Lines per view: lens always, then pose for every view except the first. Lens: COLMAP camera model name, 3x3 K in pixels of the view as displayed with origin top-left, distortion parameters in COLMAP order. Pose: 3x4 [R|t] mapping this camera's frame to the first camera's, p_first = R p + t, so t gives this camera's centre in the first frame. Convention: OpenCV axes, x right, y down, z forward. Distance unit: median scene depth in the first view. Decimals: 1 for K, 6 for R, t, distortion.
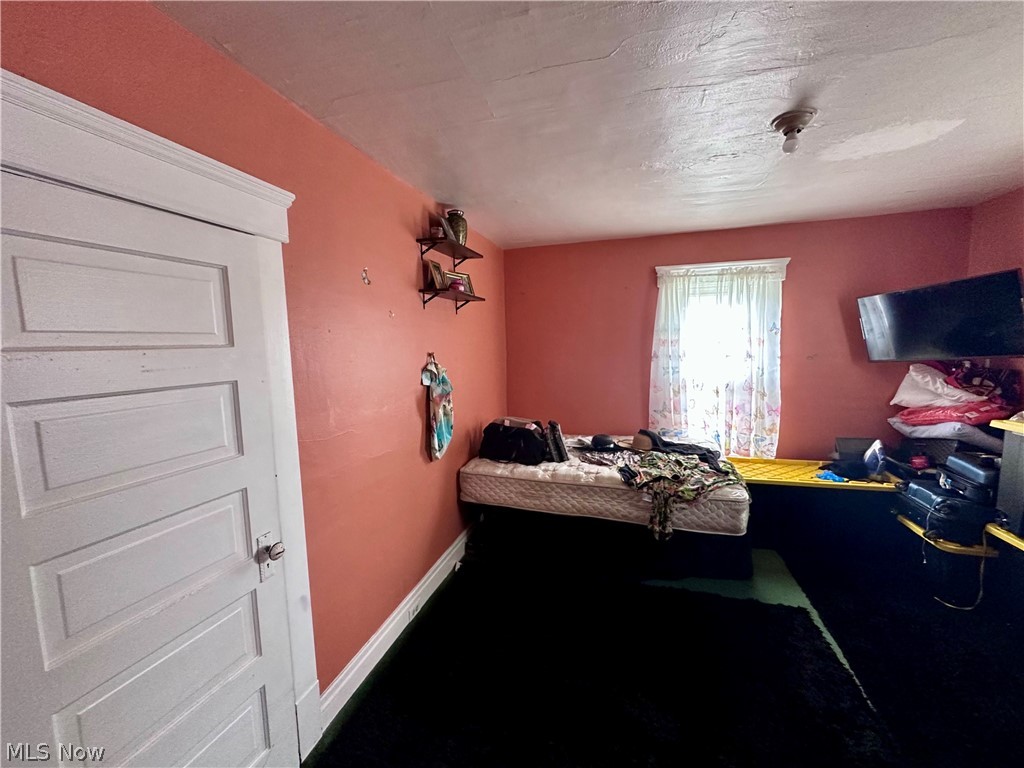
lens RADIAL K [[411.7, 0, 514.2], [0, 411.7, 381.8], [0, 0, 1]] dist [-0.001176, -0.000110]
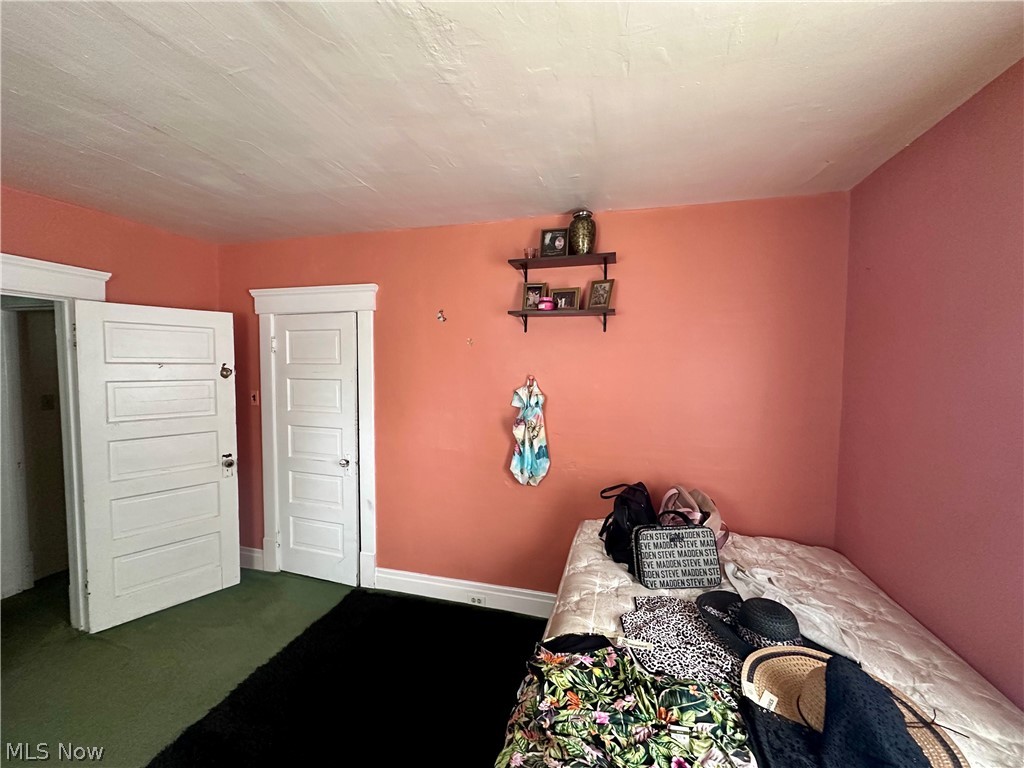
lens RADIAL K [[411.7, 0, 510.2], [0, 411.7, 387.4], [0, 0, 1]] dist [-0.001176, -0.000110]
pose [[-0.003407, 0.072170, -0.997387, 1.015003], [-0.104160, 0.991941, 0.072131, -0.141235], [0.994555, 0.104134, 0.004138, 1.238897]]
